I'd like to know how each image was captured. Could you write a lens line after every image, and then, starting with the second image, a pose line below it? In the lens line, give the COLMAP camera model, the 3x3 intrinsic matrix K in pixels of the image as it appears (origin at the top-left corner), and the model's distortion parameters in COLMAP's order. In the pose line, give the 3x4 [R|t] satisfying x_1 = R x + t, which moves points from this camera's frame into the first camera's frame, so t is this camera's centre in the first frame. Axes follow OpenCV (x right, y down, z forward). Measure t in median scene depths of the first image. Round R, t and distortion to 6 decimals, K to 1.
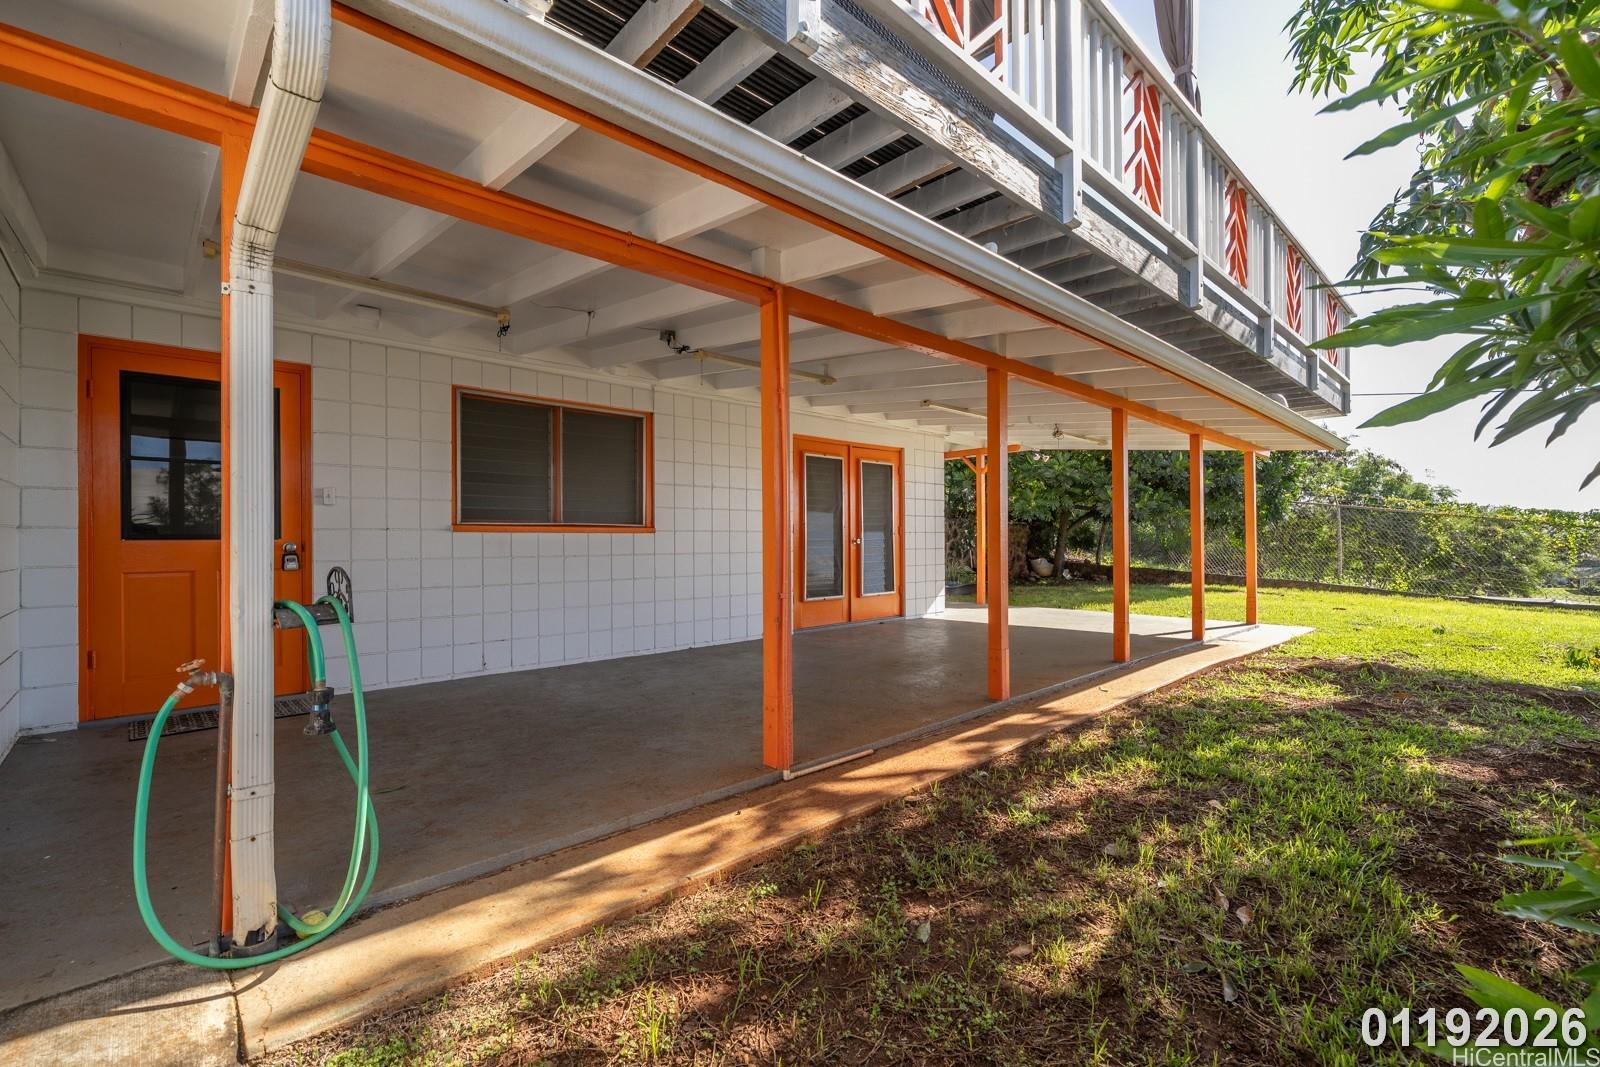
lens RADIAL K [[695.6, 0, 809.9], [0, 695.6, 542.9], [0, 0, 1]] dist [0.001345, 0.000242]
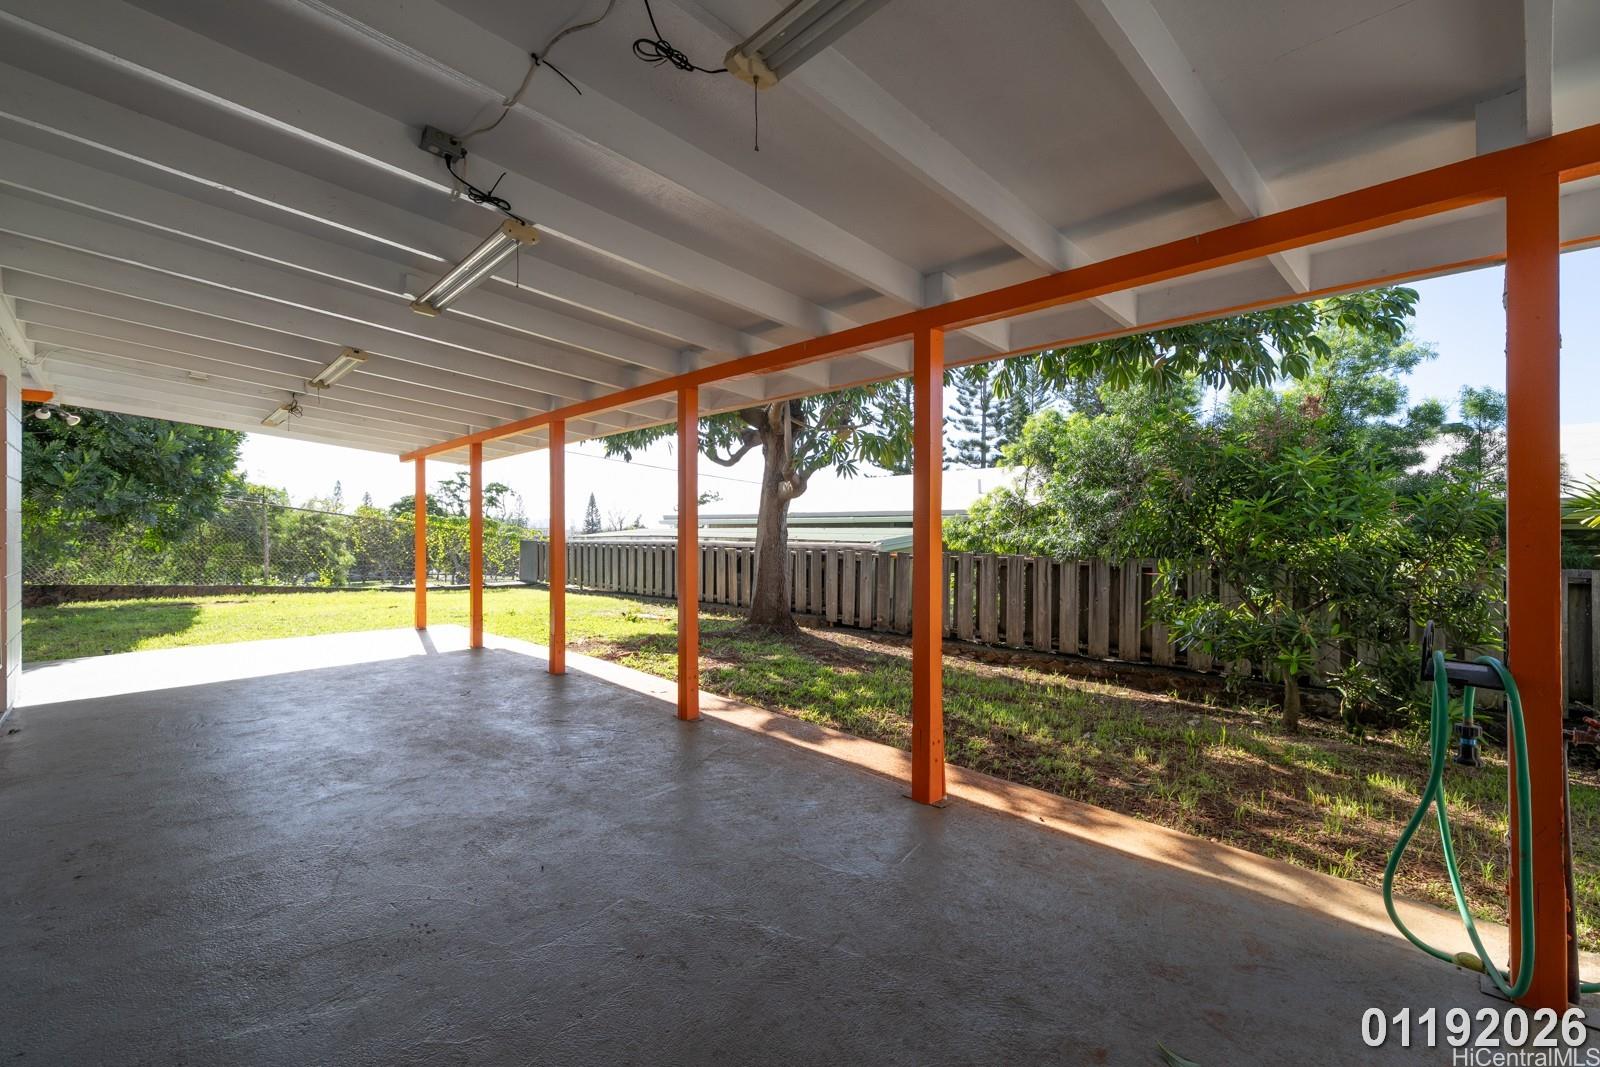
lens RADIAL K [[695.6, 0, 810.6], [0, 695.6, 523.6], [0, 0, 1]] dist [0.001345, 0.000242]
pose [[0.001513, 0.012174, 0.999925, -0.544490], [0.004592, 0.999915, -0.012181, -0.030865], [-0.999988, 0.004610, 0.001457, 0.611024]]
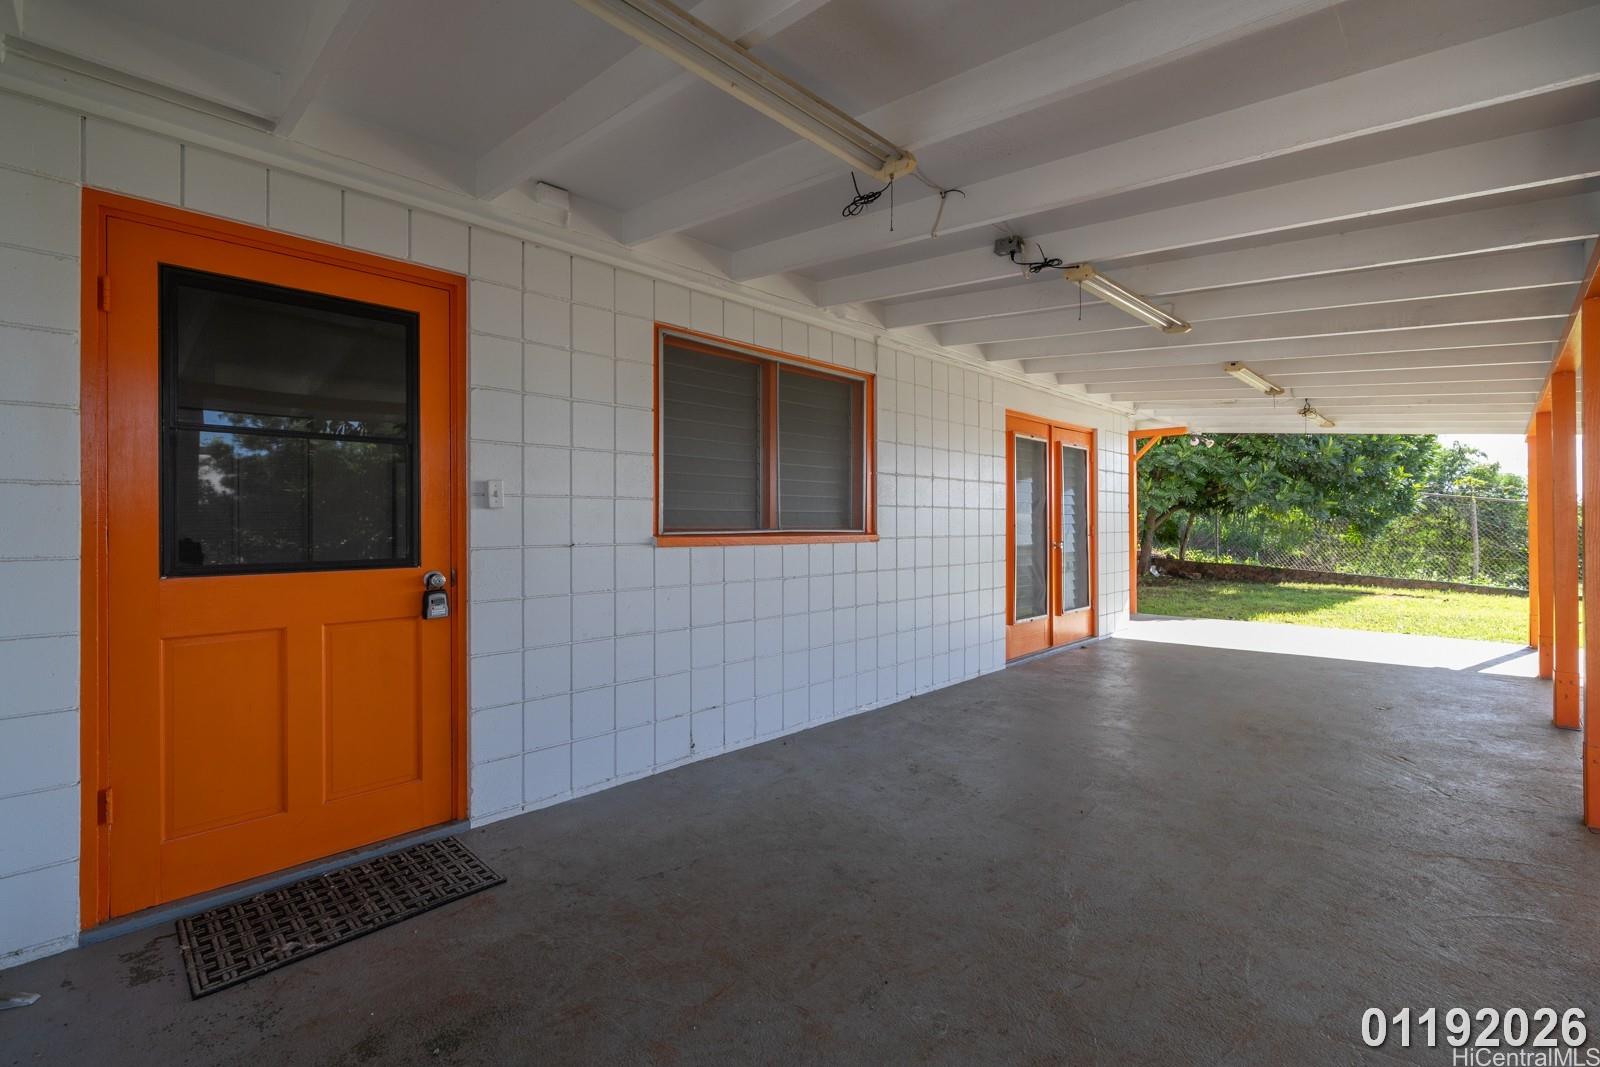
lens RADIAL K [[695.6, 0, 808.1], [0, 695.6, 527.2], [0, 0, 1]] dist [0.001345, 0.000242]
pose [[0.999520, 0.002441, 0.030876, -0.340170], [-0.002392, 0.999996, -0.001621, -0.029597], [-0.030880, 0.001547, 0.999522, 0.300717]]
